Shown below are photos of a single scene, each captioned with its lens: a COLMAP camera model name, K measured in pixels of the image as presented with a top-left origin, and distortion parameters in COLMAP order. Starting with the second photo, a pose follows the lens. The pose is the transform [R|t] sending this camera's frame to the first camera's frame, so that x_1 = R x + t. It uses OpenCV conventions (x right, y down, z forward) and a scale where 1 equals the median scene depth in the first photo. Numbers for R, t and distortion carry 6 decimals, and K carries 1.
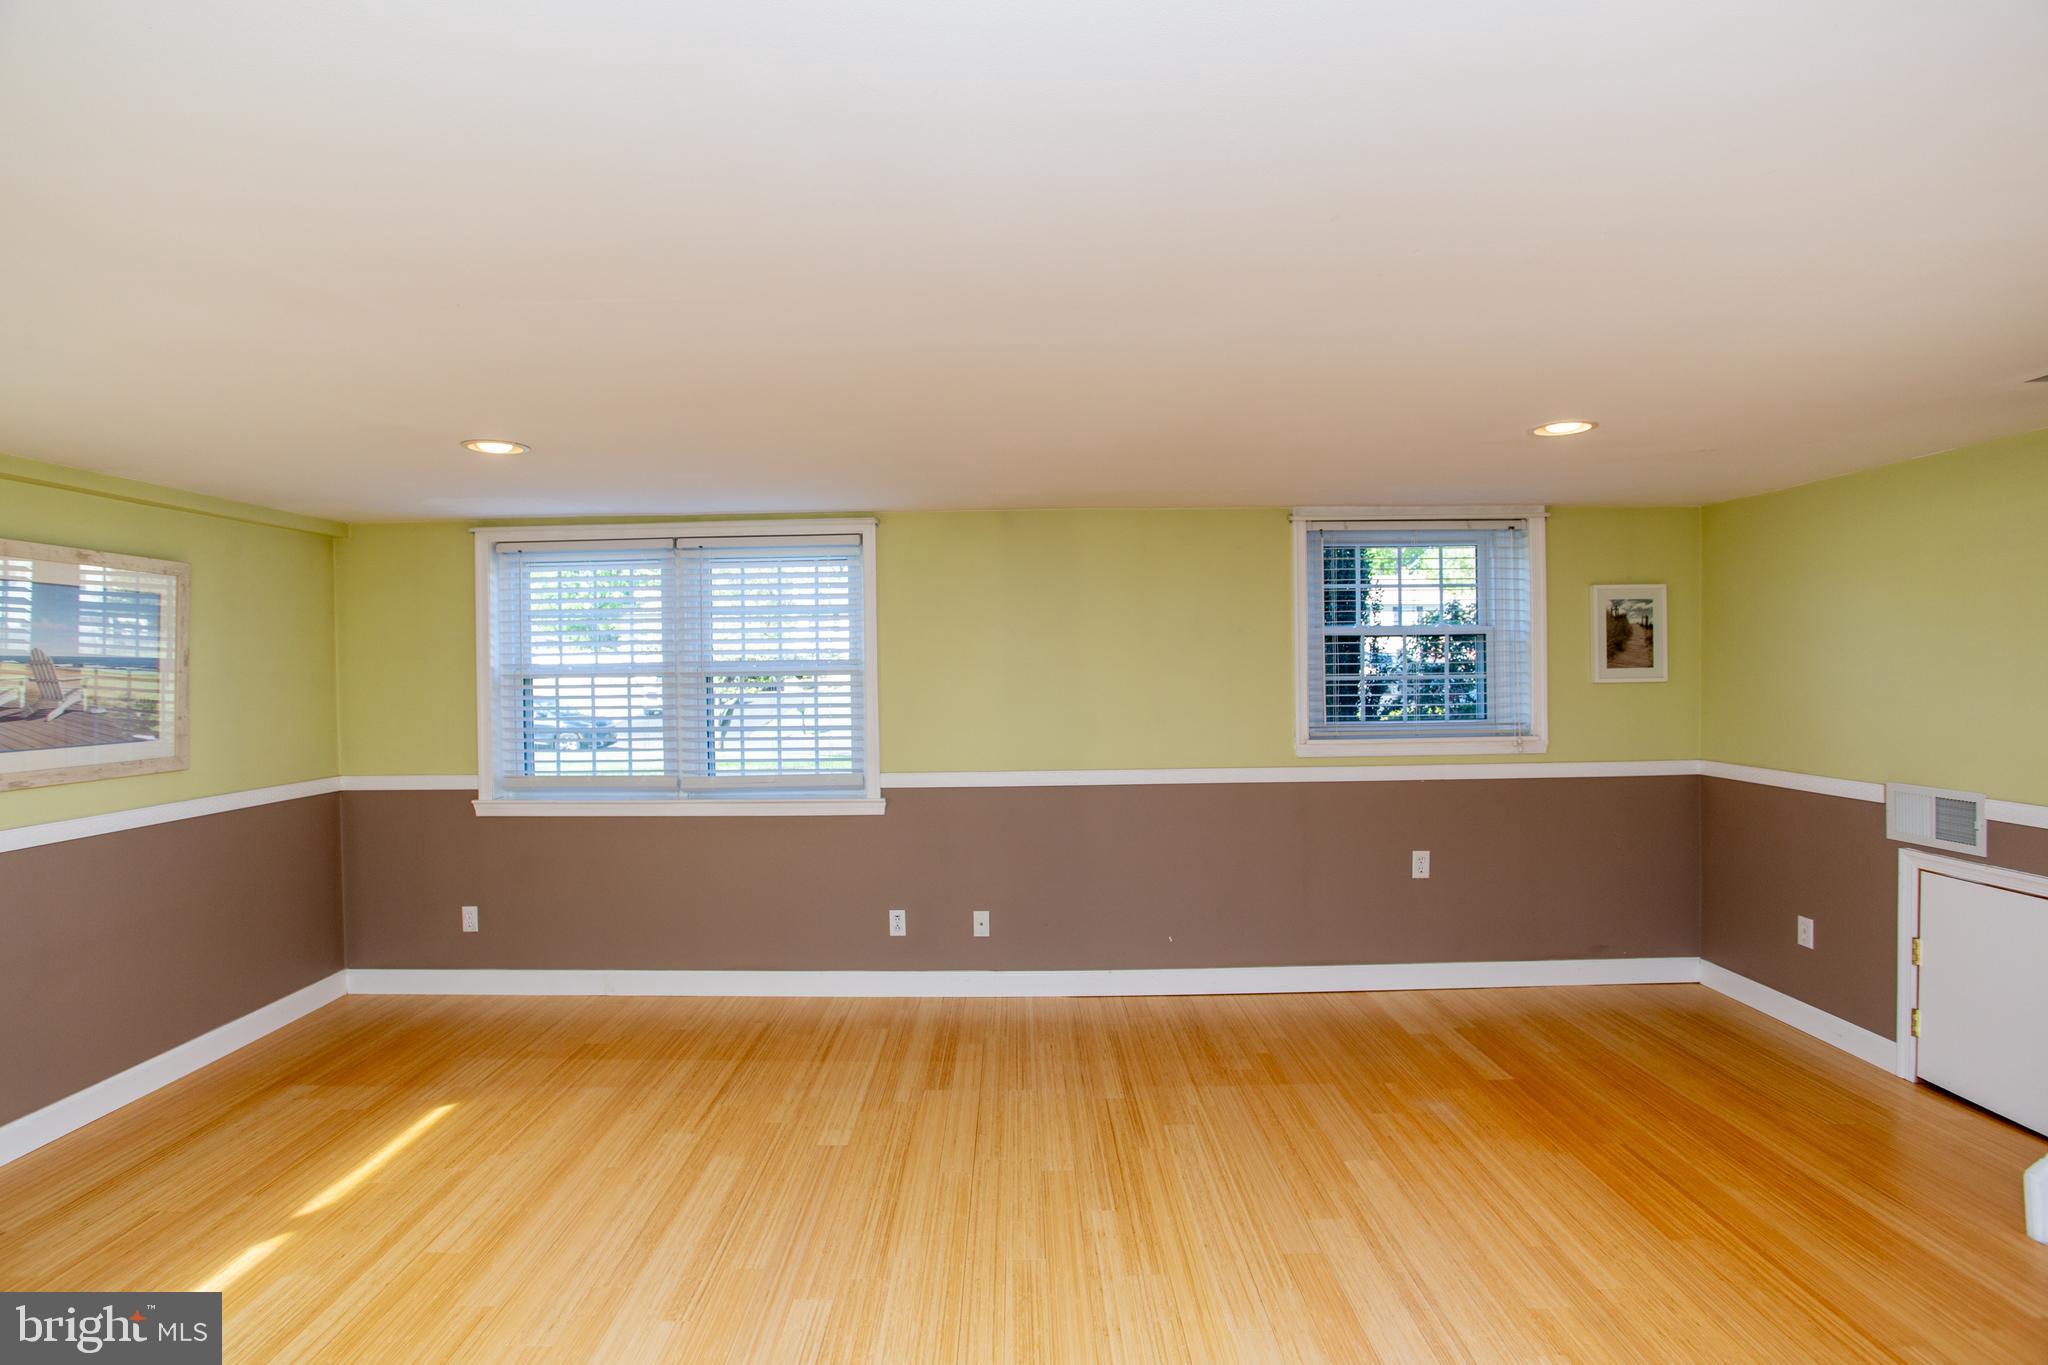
lens RADIAL K [[994.2, 0, 1009.9], [0, 994.2, 676.1], [0, 0, 1]] dist [-0.087345, 0.040527]
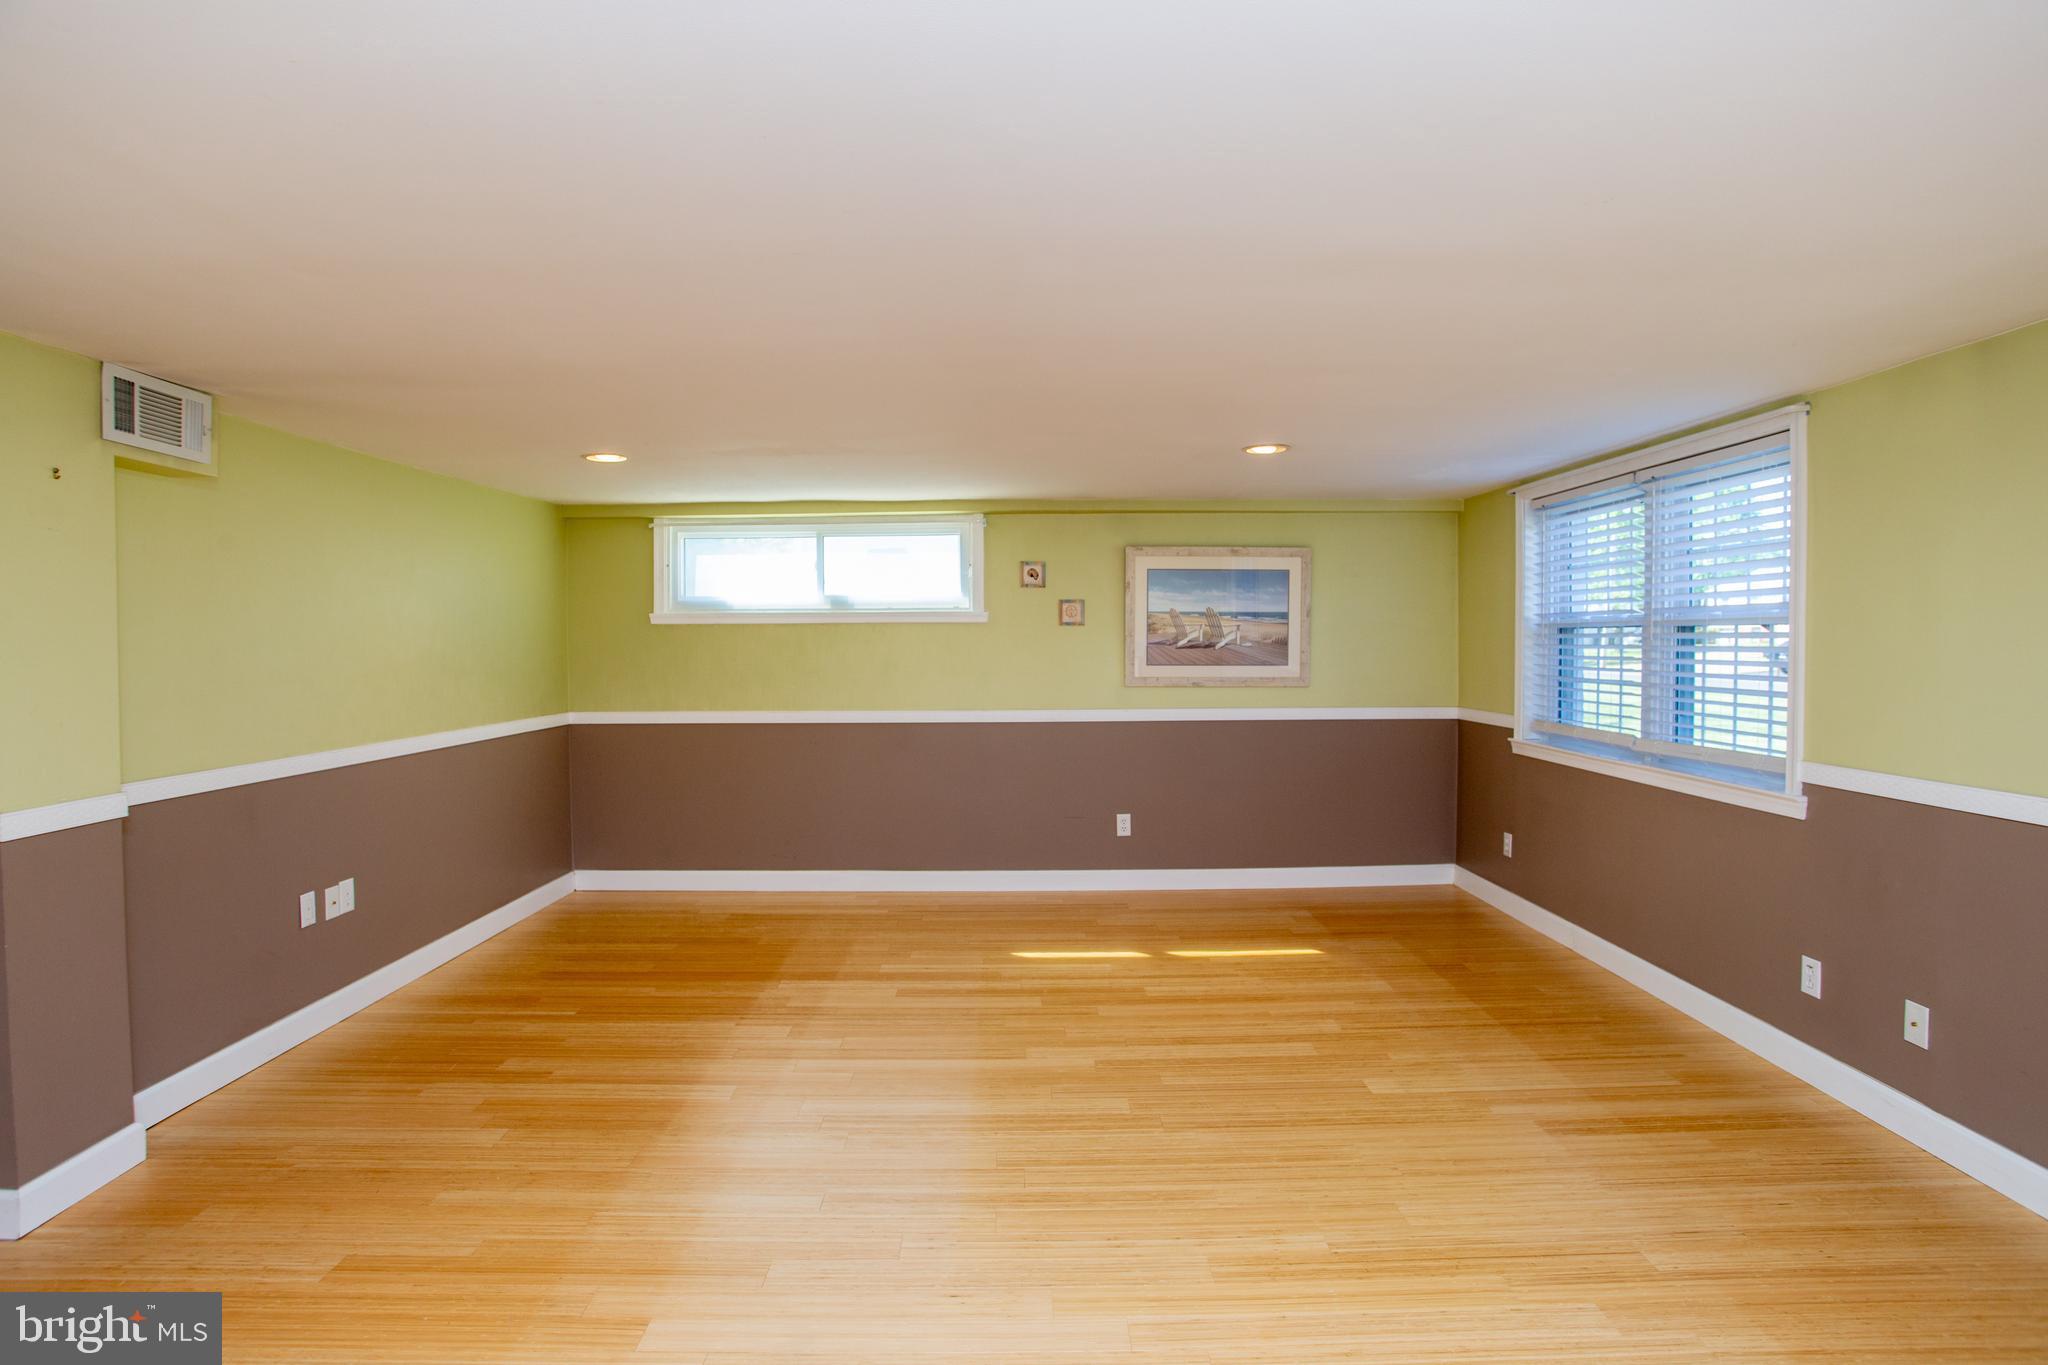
lens RADIAL K [[994.2, 0, 1009.9], [0, 994.2, 676.1], [0, 0, 1]] dist [-0.087345, 0.040527]
pose [[0.008188, 0.051605, -0.998634, 0.691191], [-0.003354, 0.998663, 0.051579, 0.003631], [0.999961, 0.002927, 0.008350, 0.533749]]
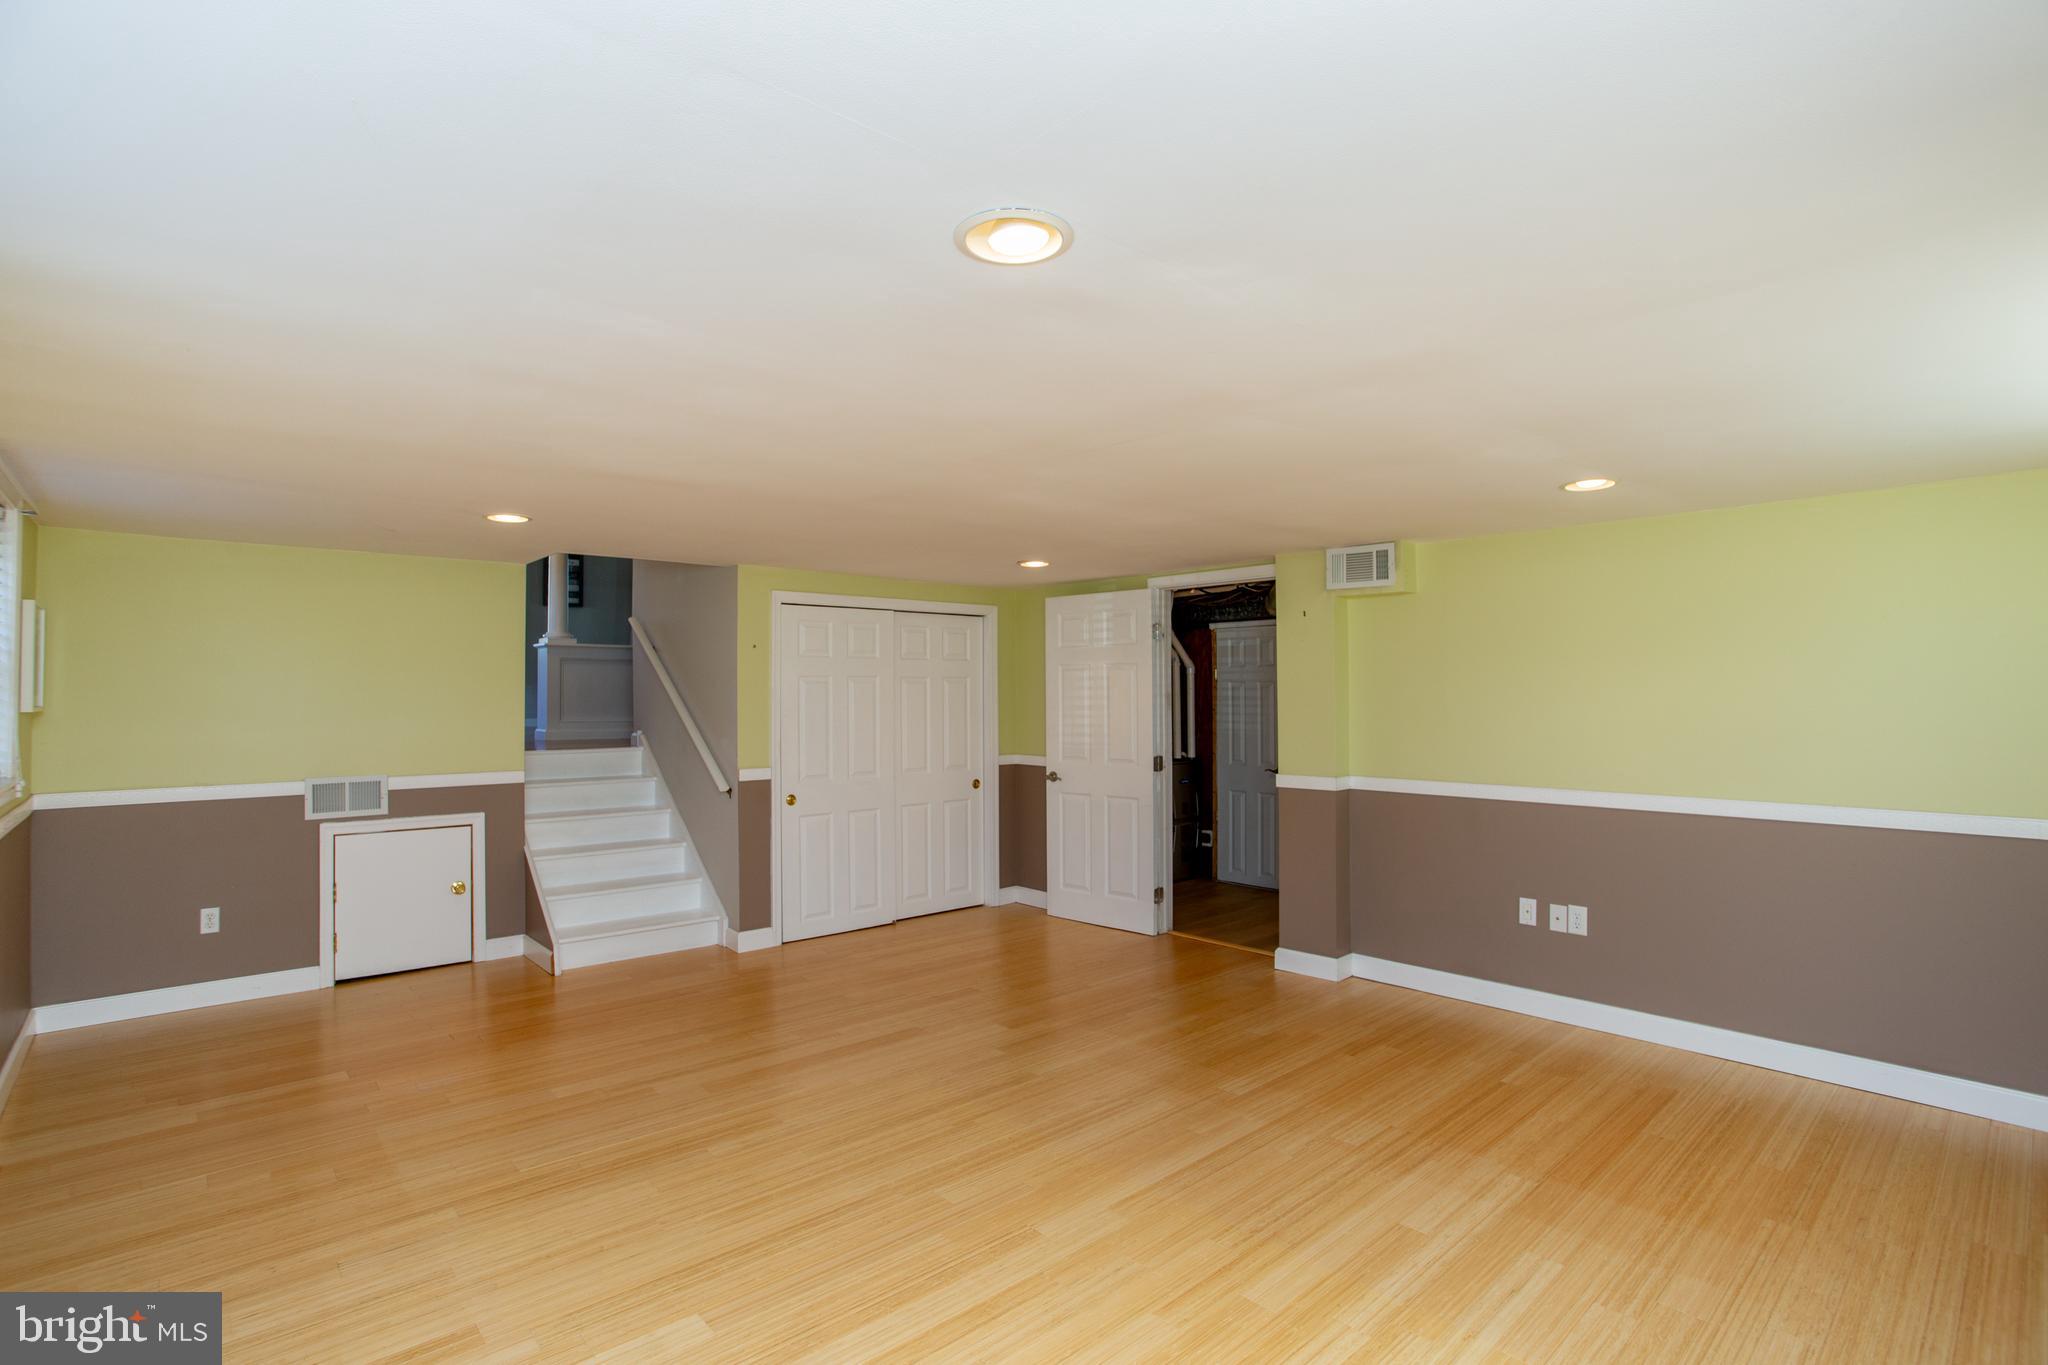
lens RADIAL K [[994.2, 0, 1009.9], [0, 994.2, 676.1], [0, 0, 1]] dist [-0.087345, 0.040527]
pose [[-0.669165, 0.028249, 0.742577, -0.762714], [0.018022, 0.999600, -0.021787, 0.011742], [-0.742896, -0.001196, -0.669406, 1.133716]]
